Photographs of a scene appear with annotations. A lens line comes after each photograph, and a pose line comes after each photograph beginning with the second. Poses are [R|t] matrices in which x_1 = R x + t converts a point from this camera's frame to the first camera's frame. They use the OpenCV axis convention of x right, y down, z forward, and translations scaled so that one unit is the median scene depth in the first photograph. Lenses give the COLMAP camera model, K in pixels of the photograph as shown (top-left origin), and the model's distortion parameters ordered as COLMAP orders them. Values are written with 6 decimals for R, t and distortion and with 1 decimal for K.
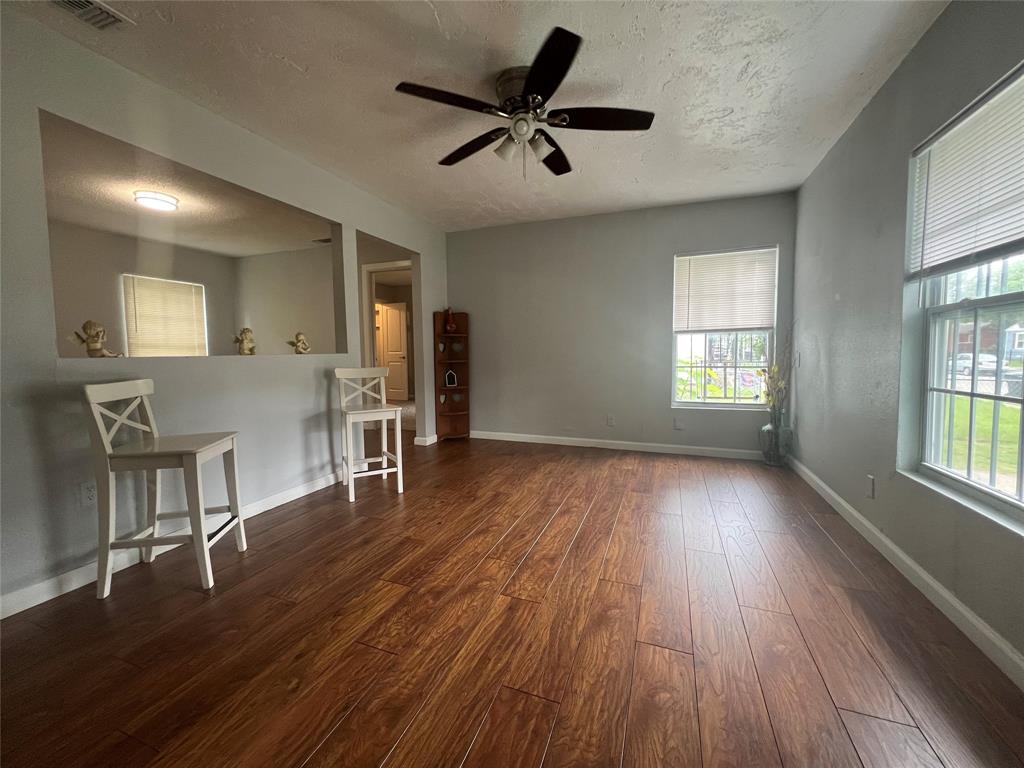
lens RADIAL K [[413.1, 0, 512.3], [0, 413.1, 381.5], [0, 0, 1]] dist [0.007411, -0.000374]
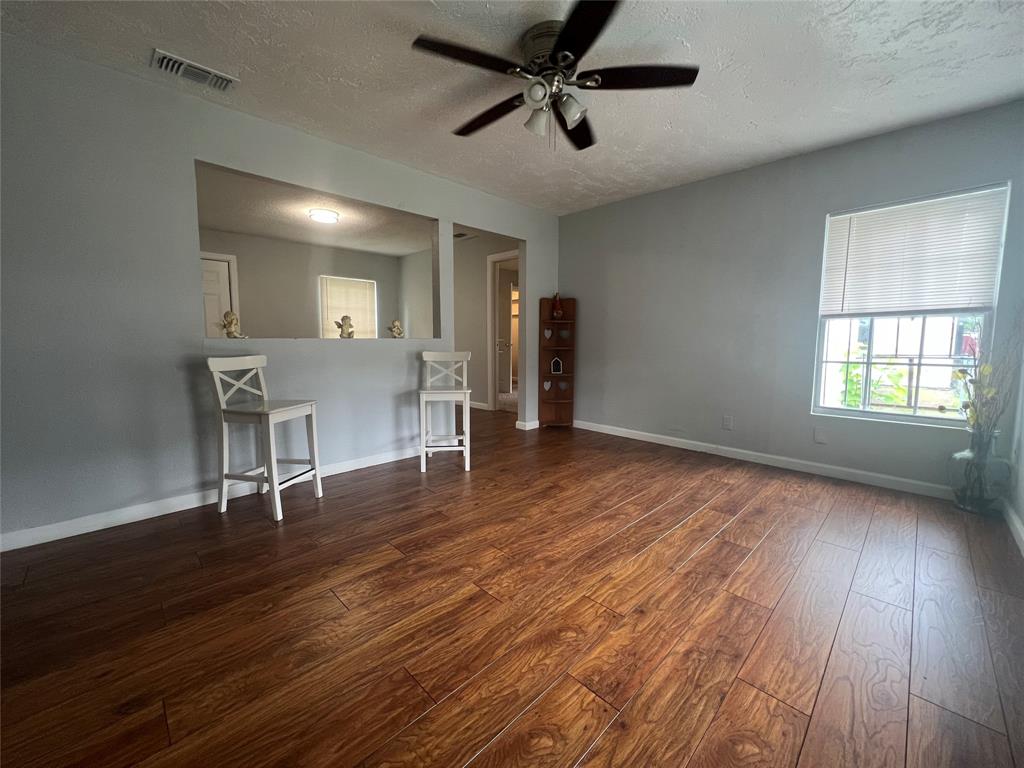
lens RADIAL K [[413.1, 0, 513.2], [0, 413.1, 382.7], [0, 0, 1]] dist [0.007411, -0.000374]
pose [[0.912228, 0.057284, -0.405657, 0.279822], [-0.043663, 0.998131, 0.042760, -0.007236], [0.407349, -0.021294, 0.913024, 0.093680]]
